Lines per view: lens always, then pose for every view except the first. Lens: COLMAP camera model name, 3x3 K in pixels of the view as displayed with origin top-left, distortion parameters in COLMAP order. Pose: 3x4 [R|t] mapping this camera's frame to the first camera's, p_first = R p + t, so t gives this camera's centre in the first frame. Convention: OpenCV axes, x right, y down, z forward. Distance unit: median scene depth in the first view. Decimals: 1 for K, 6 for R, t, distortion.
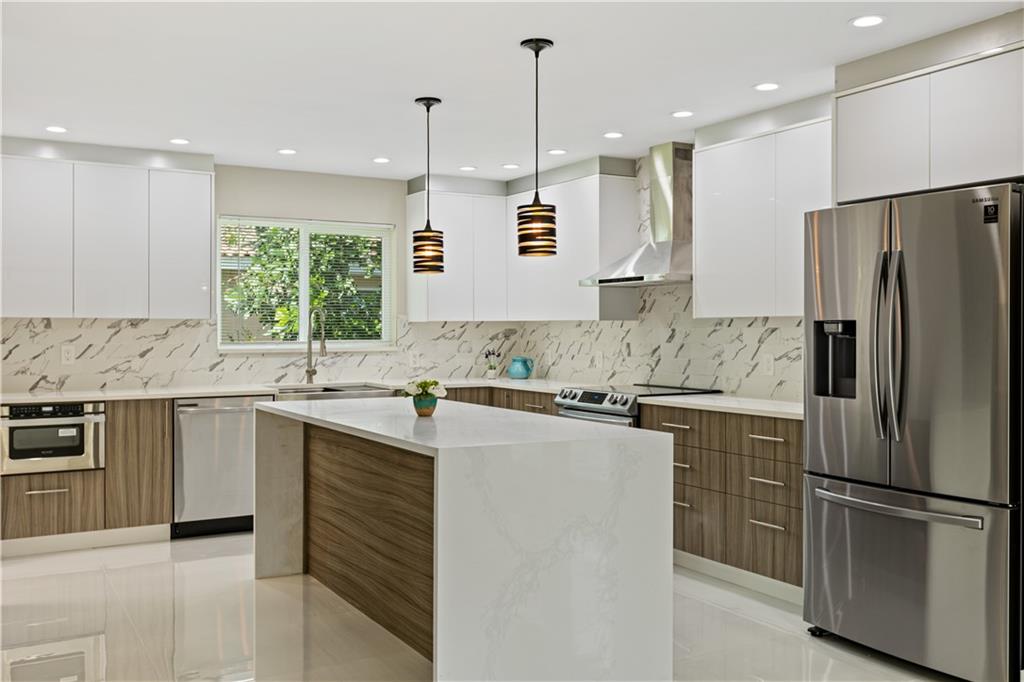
lens RADIAL K [[950.9, 0, 522.0], [0, 950.9, 331.1], [0, 0, 1]] dist [-0.009883, 0.000000]
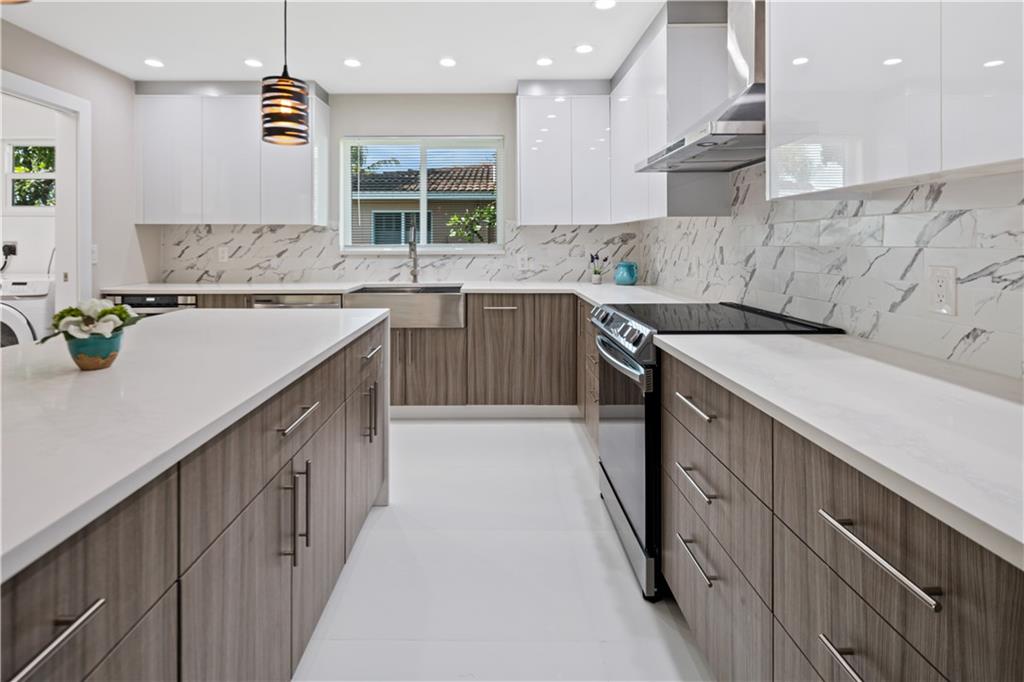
lens RADIAL K [[511.5, 0, 497.7], [0, 511.5, 242.6], [0, 0, 1]] dist [0.005885, -0.002788]
pose [[0.862898, -0.001007, -0.505376, 0.184708], [-0.000233, 0.999997, -0.002390, 0.011446], [0.505377, 0.002180, 0.862896, 0.624152]]
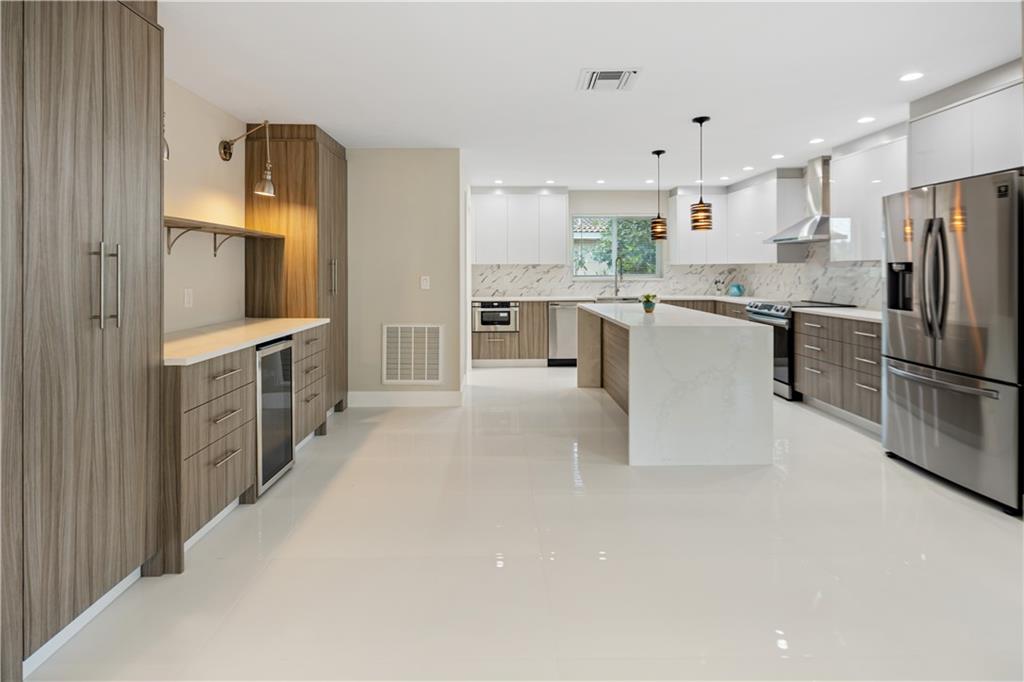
lens RADIAL K [[511.5, 0, 500.2], [0, 511.5, 267.3], [0, 0, 1]] dist [0.005885, -0.002788]
pose [[0.866840, -0.005090, -0.498560, 0.118377], [0.002609, 0.999981, -0.005673, 0.000082], [0.498580, 0.003617, 0.866836, -0.062889]]
